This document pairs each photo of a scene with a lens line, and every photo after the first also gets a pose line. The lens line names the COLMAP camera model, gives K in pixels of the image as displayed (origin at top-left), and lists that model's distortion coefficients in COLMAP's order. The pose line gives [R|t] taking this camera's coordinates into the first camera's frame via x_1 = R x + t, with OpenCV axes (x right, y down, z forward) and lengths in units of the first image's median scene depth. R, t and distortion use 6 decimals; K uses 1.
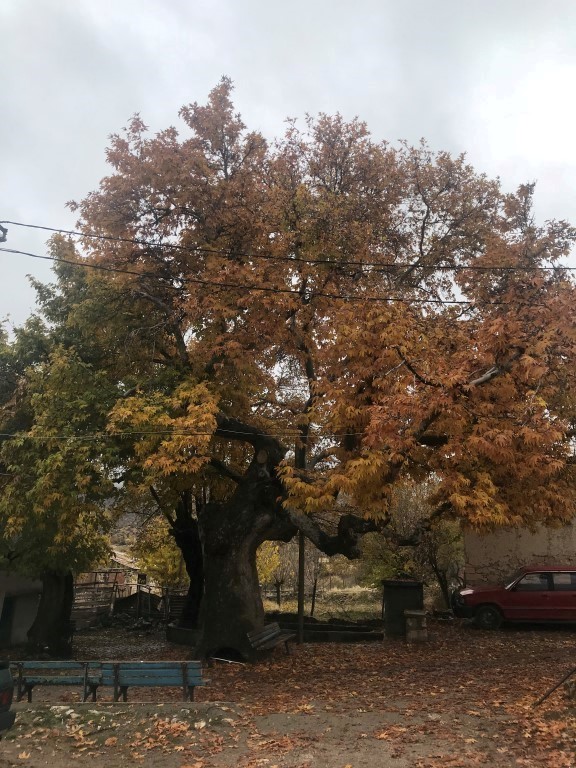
lens RADIAL K [[628.4, 0, 288.0], [0, 628.4, 384.0], [0, 0, 1]] dist [0.006154, 0.004324]
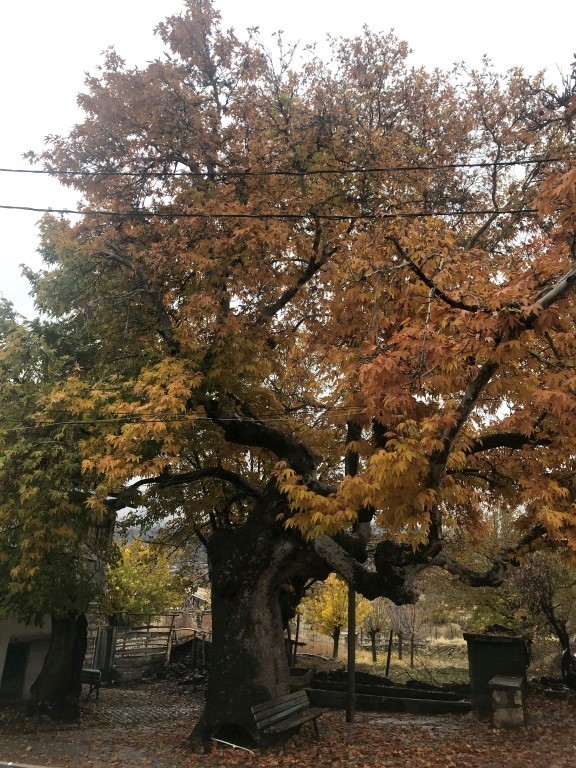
lens RADIAL K [[628.4, 0, 288.0], [0, 628.4, 384.0], [0, 0, 1]] dist [0.006154, 0.004324]
pose [[0.984534, -0.042824, -0.169882, 0.103396], [0.032027, 0.997319, -0.065794, 0.068657], [0.172244, 0.059336, 0.983266, 0.250456]]
